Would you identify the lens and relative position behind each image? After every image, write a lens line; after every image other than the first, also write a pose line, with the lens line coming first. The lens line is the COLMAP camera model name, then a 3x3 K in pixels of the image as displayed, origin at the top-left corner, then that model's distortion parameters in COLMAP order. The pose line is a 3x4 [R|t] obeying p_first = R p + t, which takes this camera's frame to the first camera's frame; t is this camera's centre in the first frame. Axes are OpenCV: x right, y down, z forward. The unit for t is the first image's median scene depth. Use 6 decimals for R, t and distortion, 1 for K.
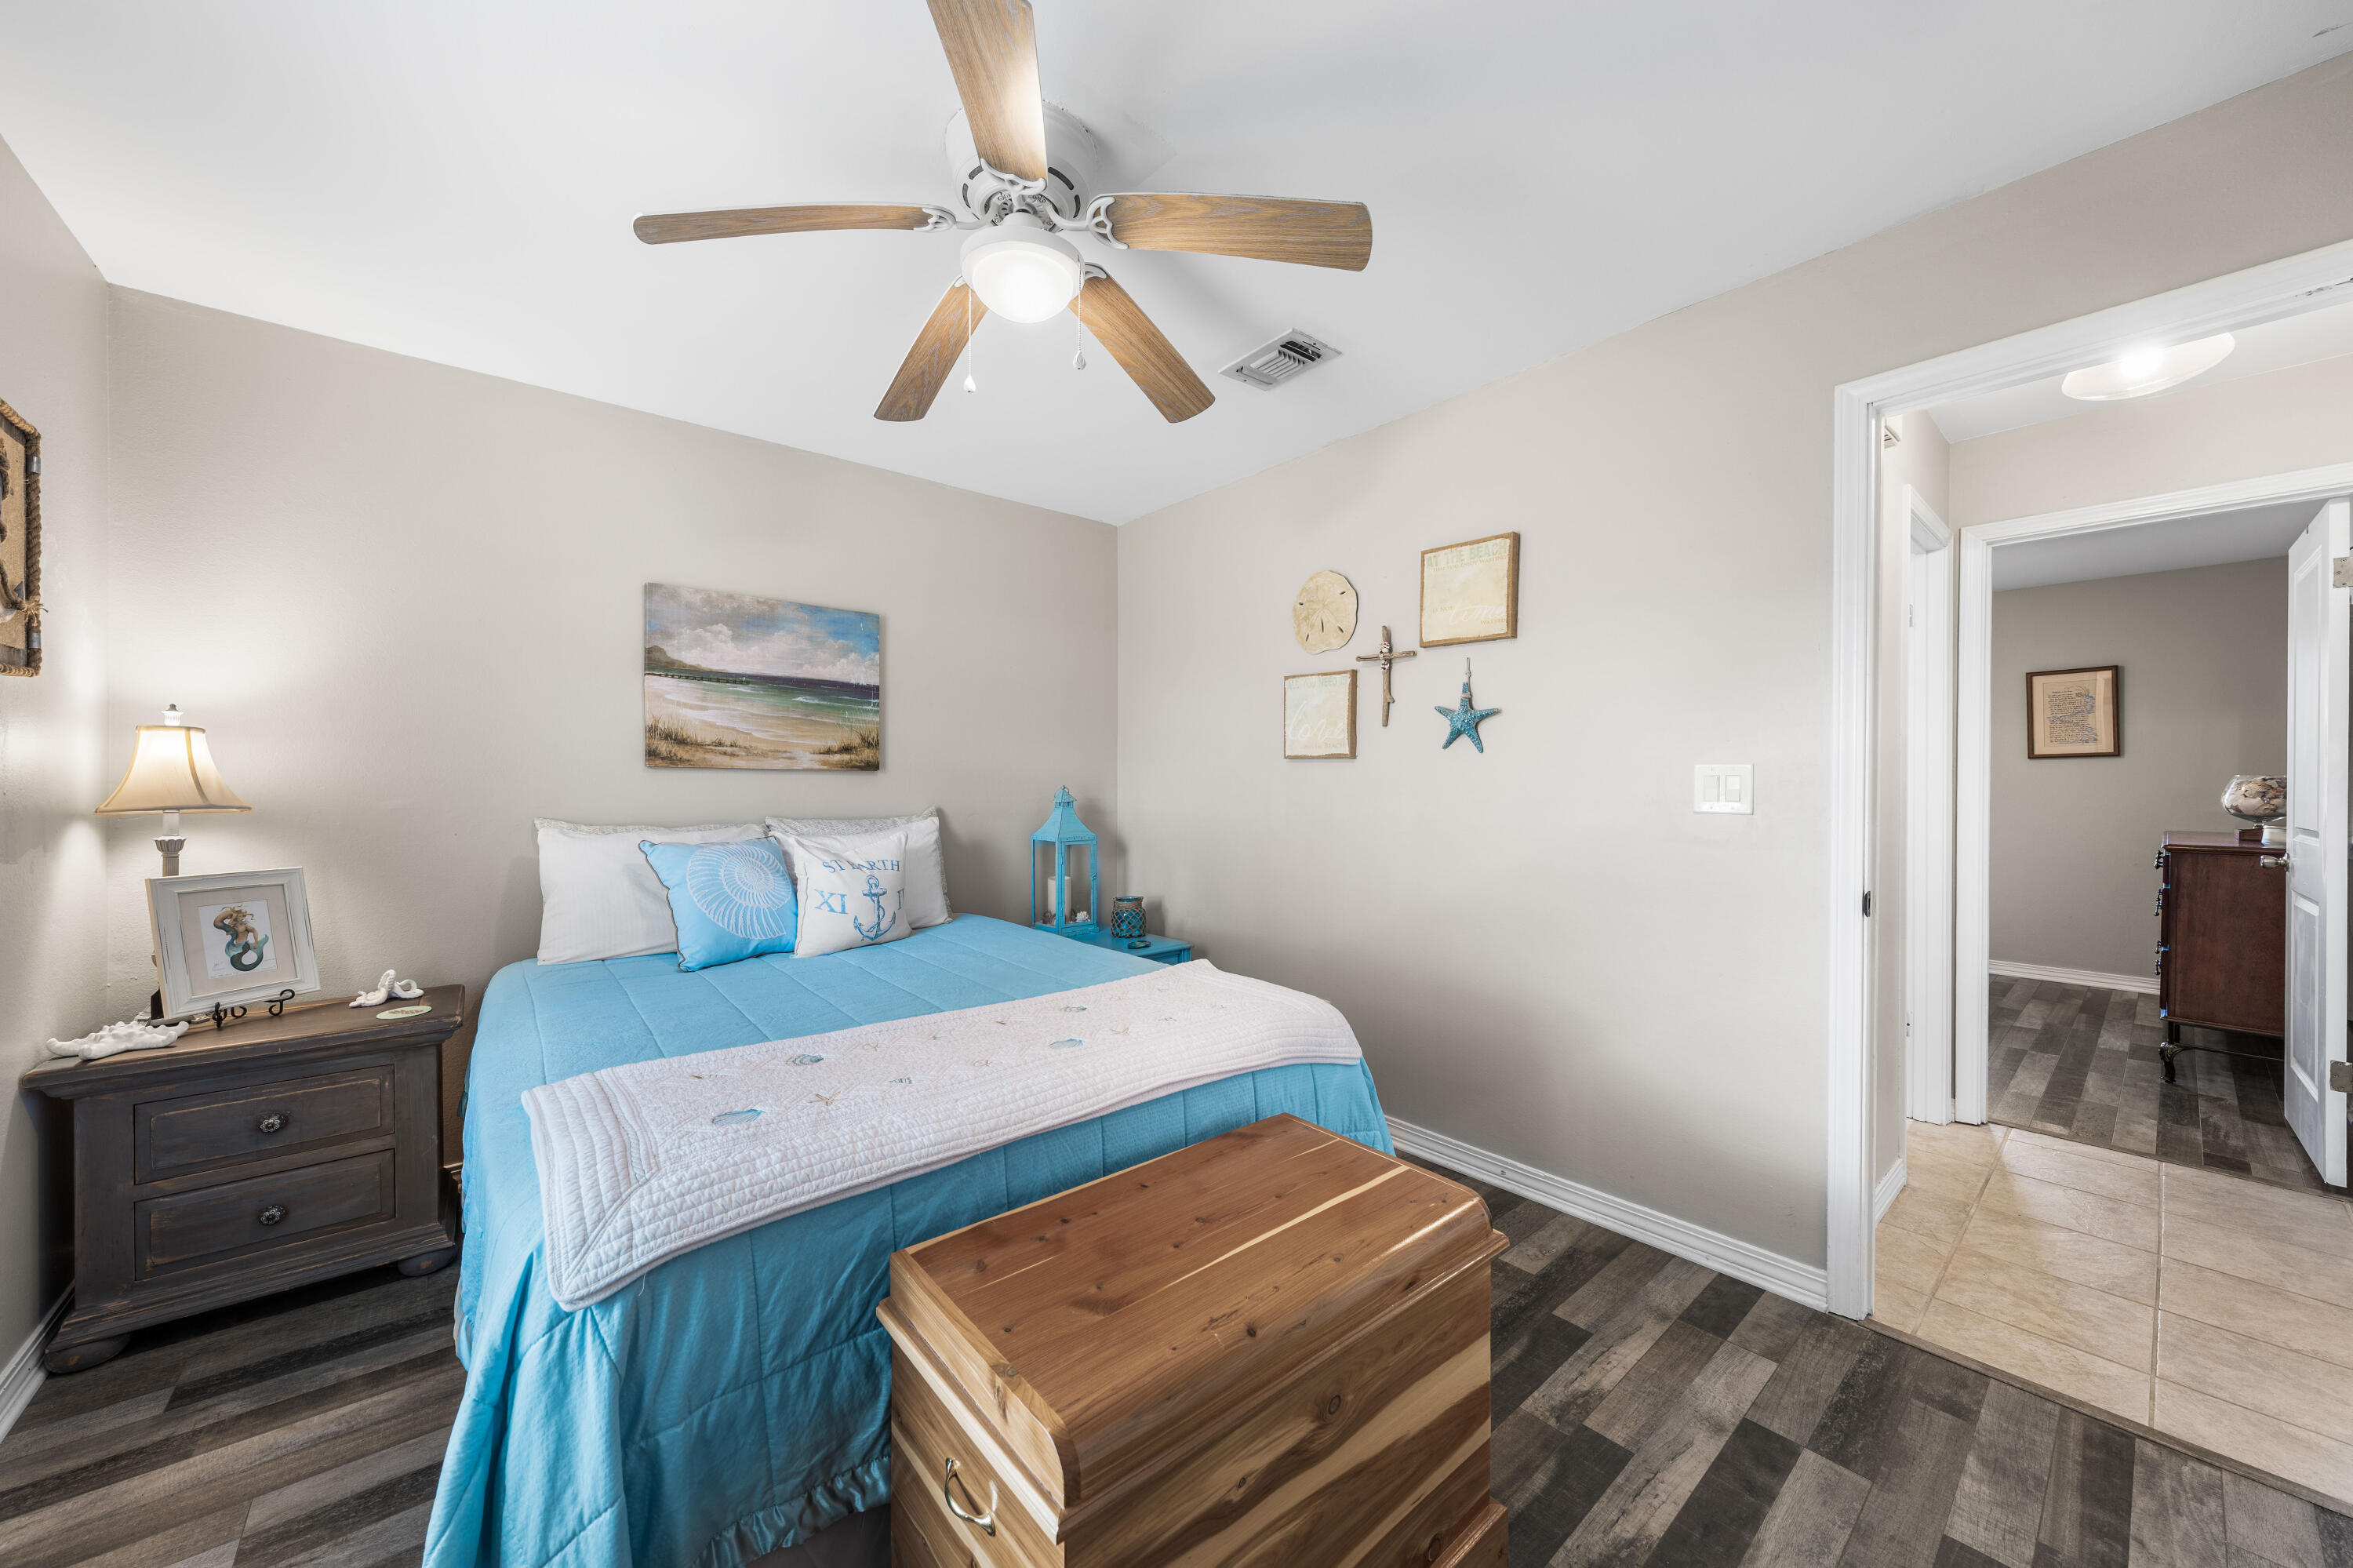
lens RADIAL K [[837.8, 0, 1175.6], [0, 837.8, 785.2], [0, 0, 1]] dist [0.001719, 0.000208]
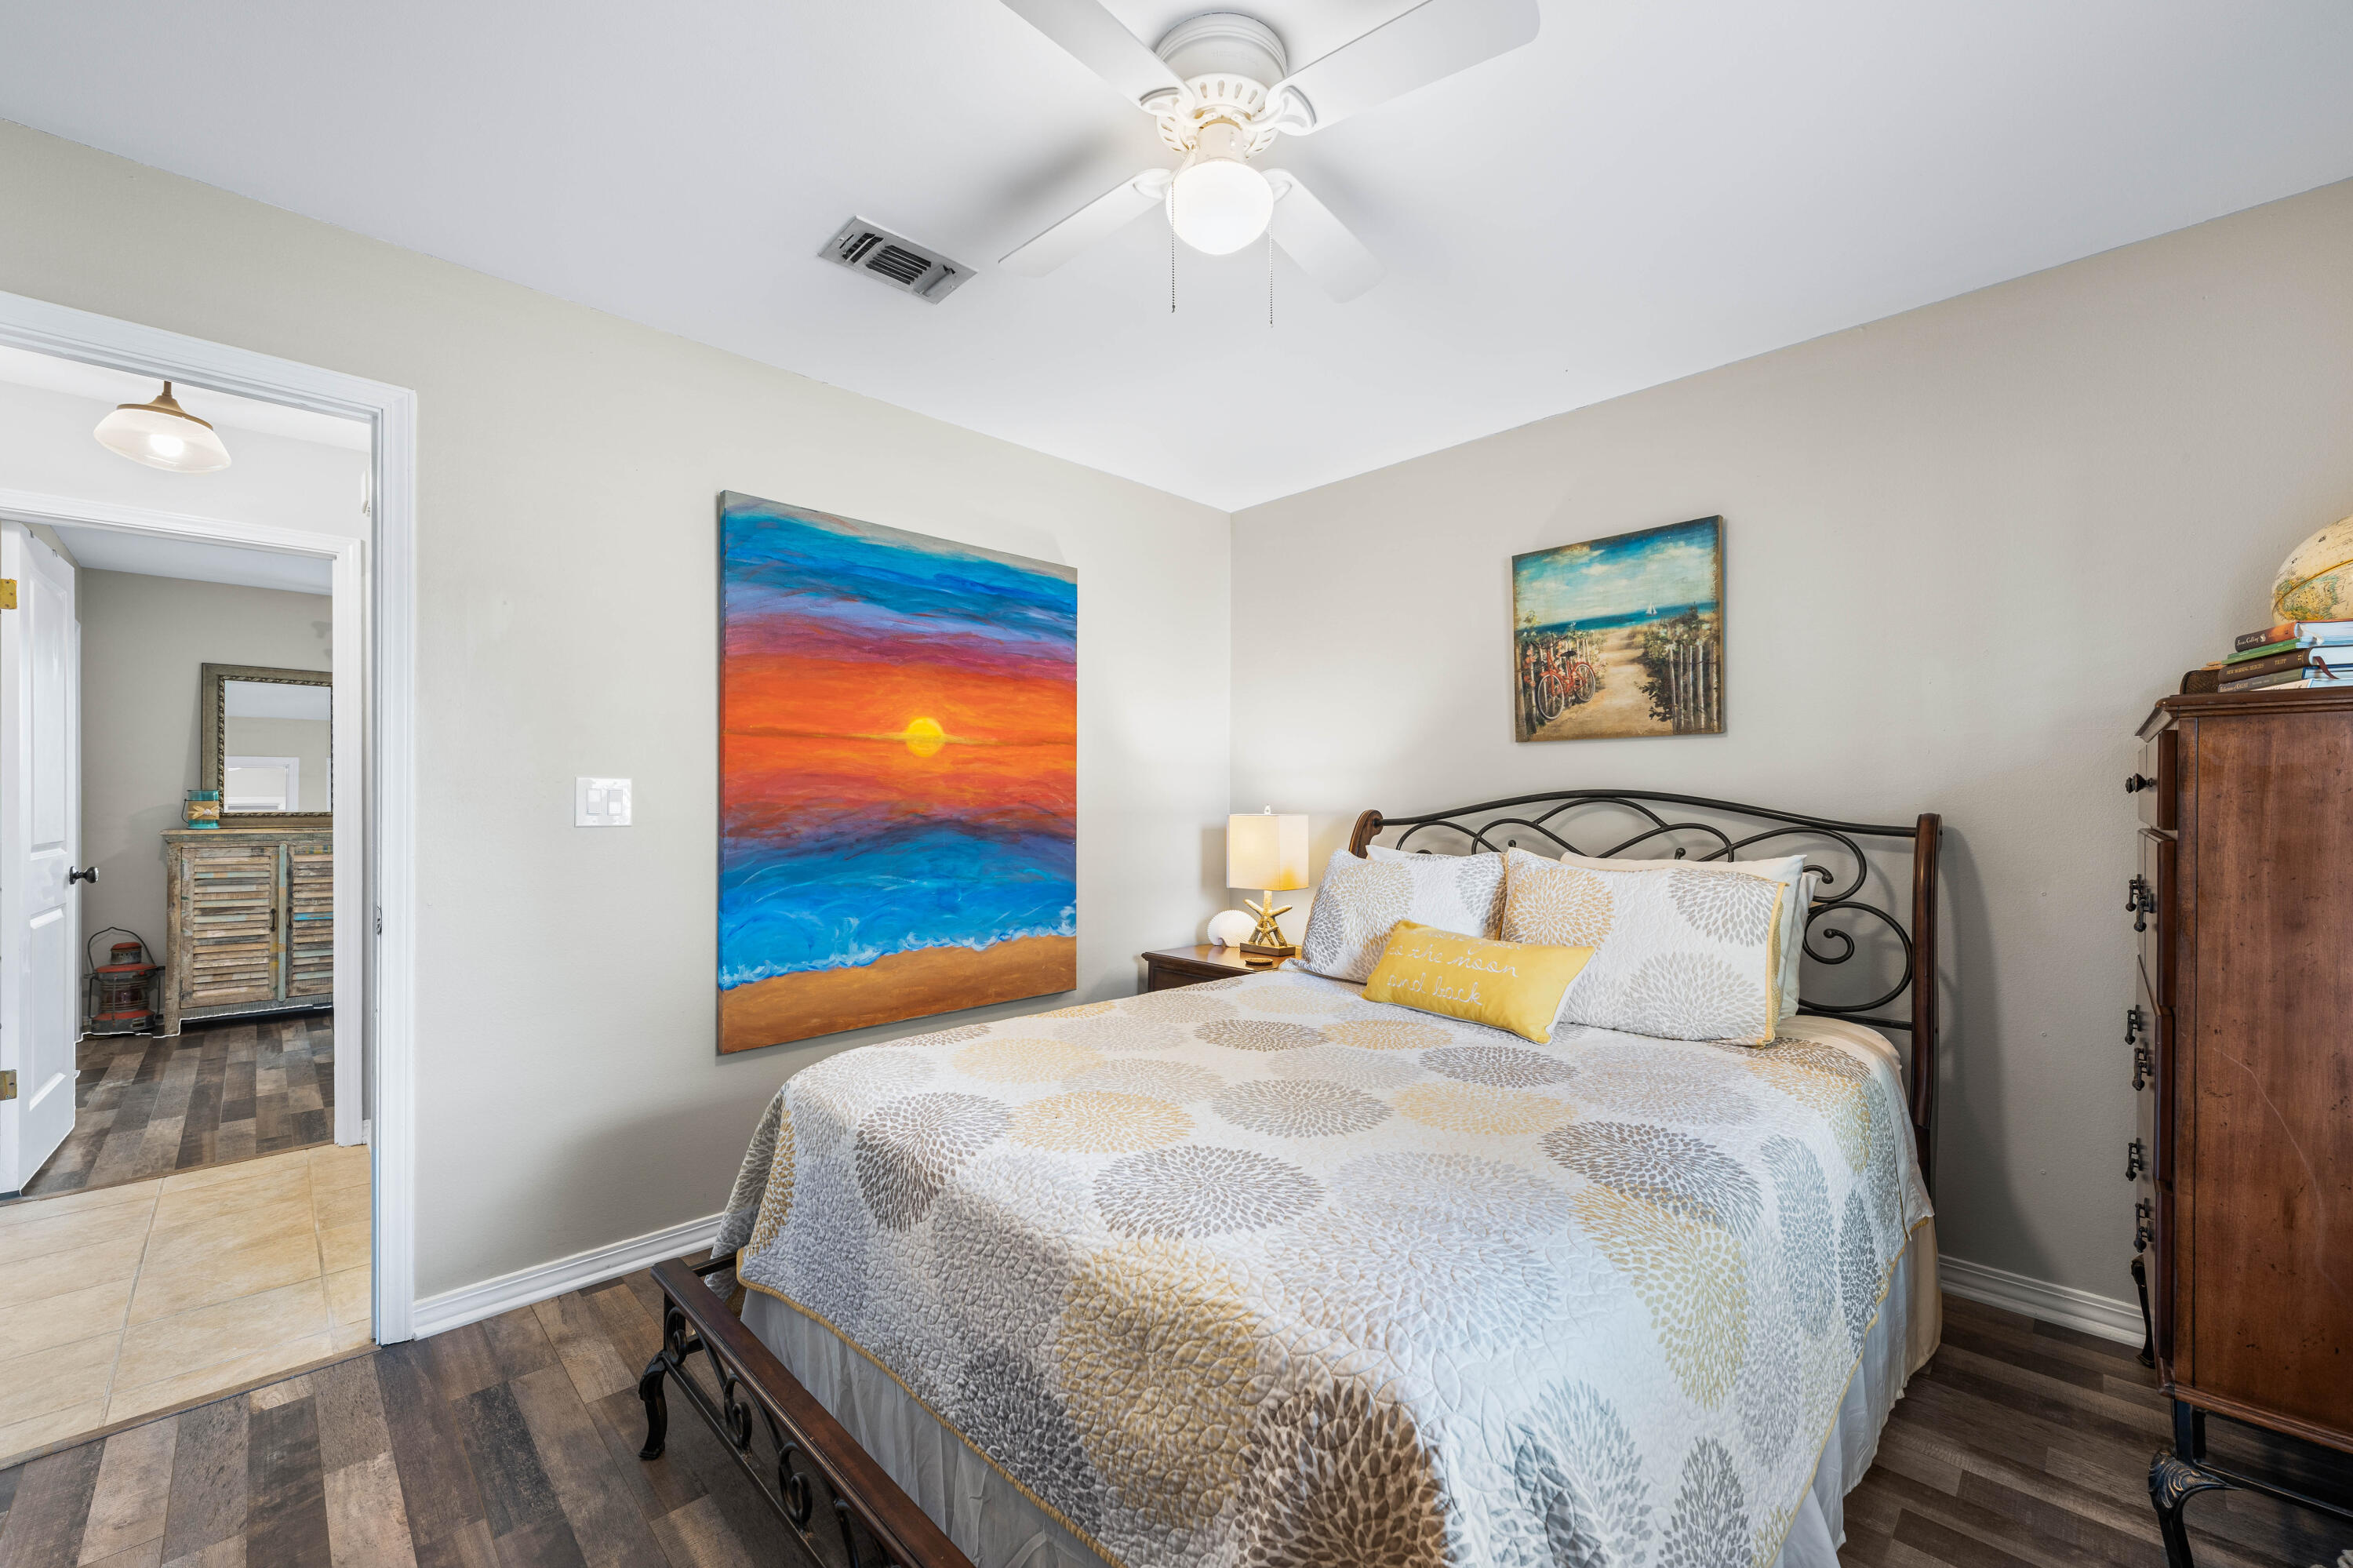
lens RADIAL K [[925.0, 0, 1176.5], [0, 925.0, 793.0], [0, 0, 1]] dist [-0.000915, -0.000131]
pose [[0.083622, -0.002853, -0.996493, 2.081594], [-0.003684, 0.999988, -0.003172, -0.017040], [0.996491, 0.003936, 0.083611, 1.877742]]
